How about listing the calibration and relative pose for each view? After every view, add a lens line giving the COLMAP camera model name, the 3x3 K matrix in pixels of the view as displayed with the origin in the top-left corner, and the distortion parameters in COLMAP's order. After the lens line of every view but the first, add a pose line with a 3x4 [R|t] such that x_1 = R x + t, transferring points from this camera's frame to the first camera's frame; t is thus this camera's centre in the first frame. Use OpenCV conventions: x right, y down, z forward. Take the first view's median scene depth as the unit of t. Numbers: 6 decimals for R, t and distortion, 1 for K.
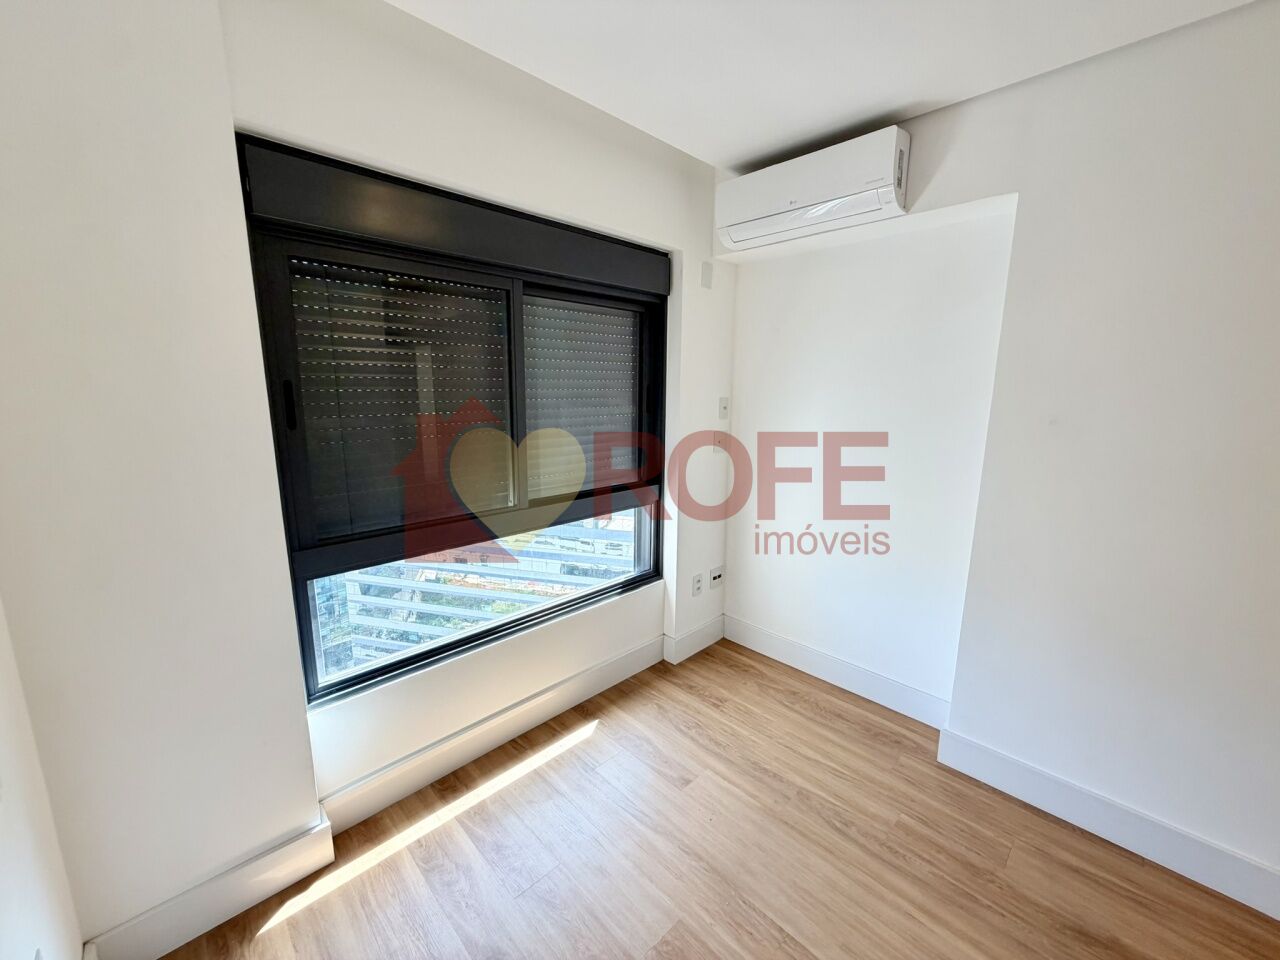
lens RADIAL K [[510.0, 0, 638.9], [0, 510.0, 480.7], [0, 0, 1]] dist [0.003862, -0.001075]
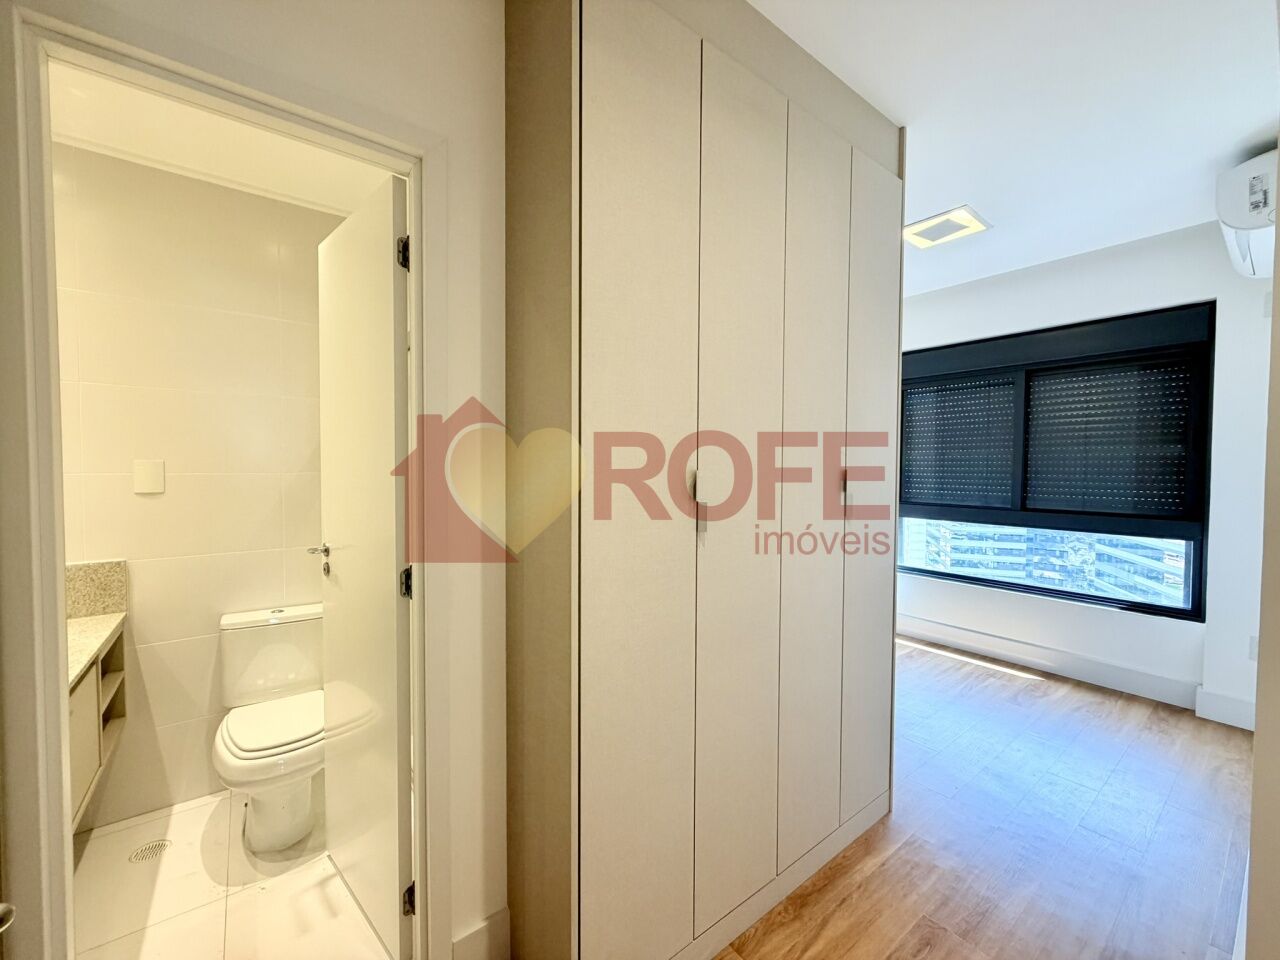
lens RADIAL K [[510.0, 0, 636.7], [0, 510.0, 481.7], [0, 0, 1]] dist [0.003862, -0.001075]
pose [[-0.117971, 0.013419, -0.992926, 1.704396], [-0.184871, 0.982131, 0.035238, 0.140467], [0.975657, 0.187720, -0.113382, 0.022747]]
